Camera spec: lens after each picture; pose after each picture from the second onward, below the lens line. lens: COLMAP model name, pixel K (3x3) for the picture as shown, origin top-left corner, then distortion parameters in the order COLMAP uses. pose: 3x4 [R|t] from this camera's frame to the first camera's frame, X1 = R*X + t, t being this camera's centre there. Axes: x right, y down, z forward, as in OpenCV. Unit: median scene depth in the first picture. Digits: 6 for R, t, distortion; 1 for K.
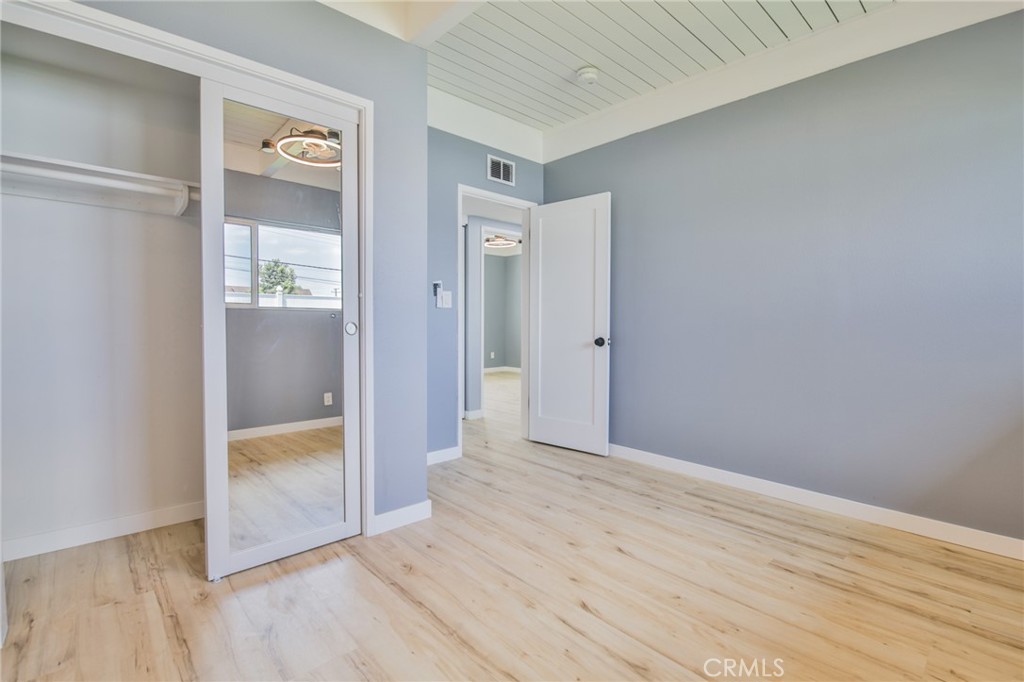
lens RADIAL K [[467.5, 0, 512.8], [0, 467.5, 332.9], [0, 0, 1]] dist [-0.012277, -0.005155]
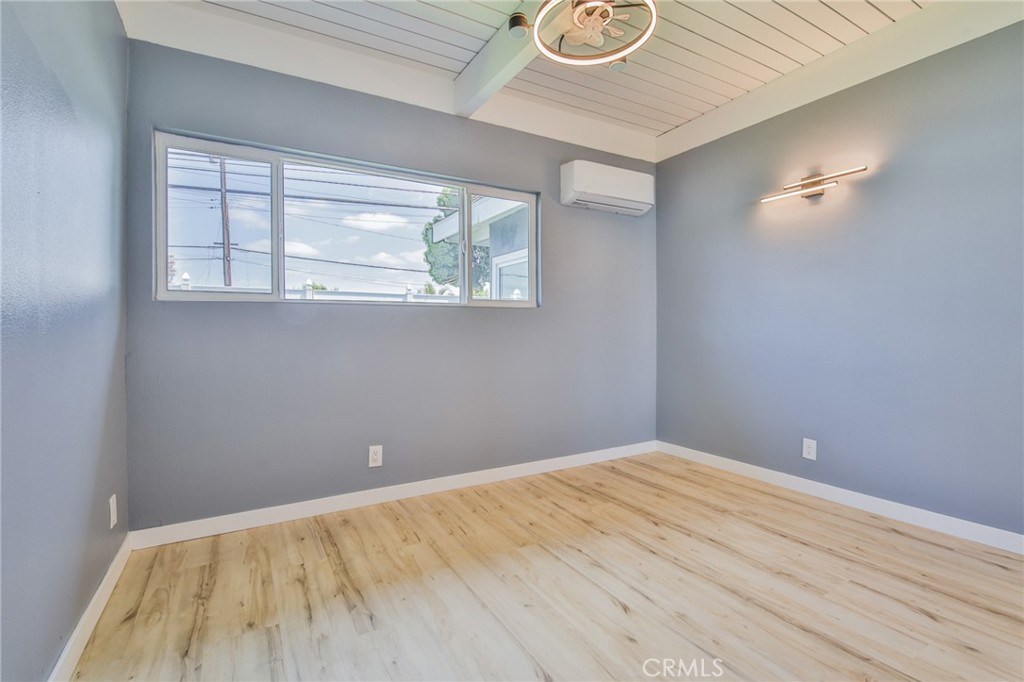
lens RADIAL K [[467.5, 0, 510.6], [0, 467.5, 330.6], [0, 0, 1]] dist [-0.012277, -0.005155]
pose [[-0.975559, -0.002392, 0.219726, 0.149717], [0.003172, 0.999683, 0.024970, -0.038922], [-0.219716, 0.025057, -0.975242, 1.714111]]
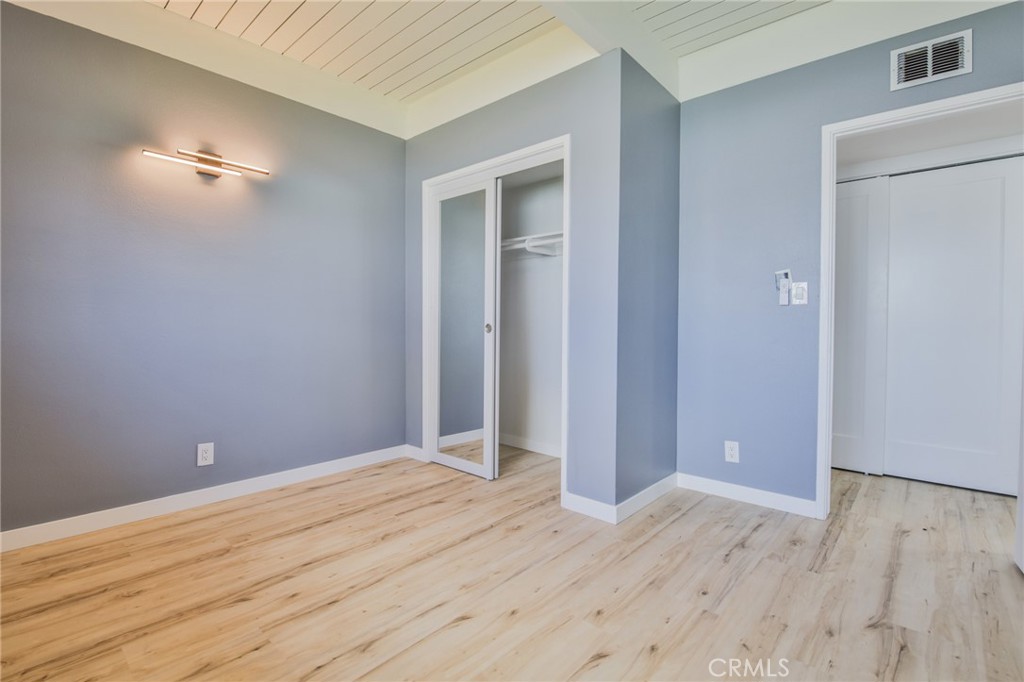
lens RADIAL K [[467.5, 0, 513.4], [0, 467.5, 333.1], [0, 0, 1]] dist [-0.012277, -0.005155]
pose [[0.095989, 0.013963, -0.995284, 0.933837], [-0.026454, 0.999584, 0.011472, -0.010072], [0.995031, 0.025228, 0.096319, 0.839940]]
